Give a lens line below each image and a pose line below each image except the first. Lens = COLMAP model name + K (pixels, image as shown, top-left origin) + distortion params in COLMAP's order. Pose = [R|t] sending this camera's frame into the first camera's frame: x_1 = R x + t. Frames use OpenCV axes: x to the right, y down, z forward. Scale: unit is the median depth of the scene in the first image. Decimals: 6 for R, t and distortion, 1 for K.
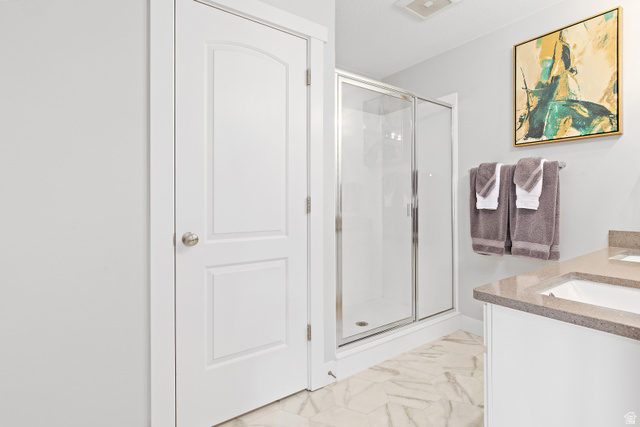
lens RADIAL K [[319.6, 0, 324.0], [0, 319.6, 211.3], [0, 0, 1]] dist [0.000635, 0.000098]
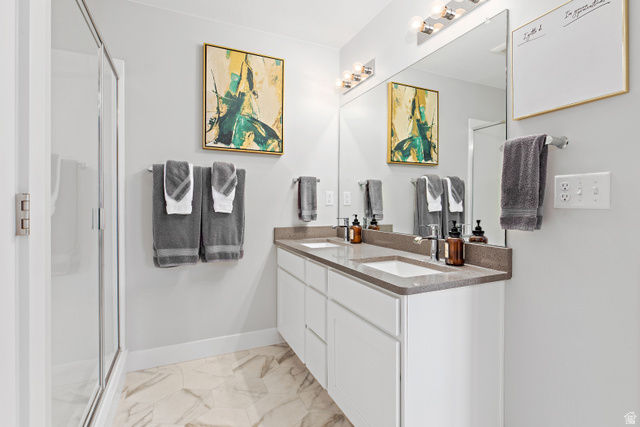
lens RADIAL K [[319.6, 0, 324.0], [0, 319.6, 211.3], [0, 0, 1]] dist [0.000635, 0.000098]
pose [[0.181257, -0.015730, 0.983310, -0.308117], [0.030054, 0.999494, 0.010449, -0.012886], [-0.982977, 0.027659, 0.181638, 0.509409]]
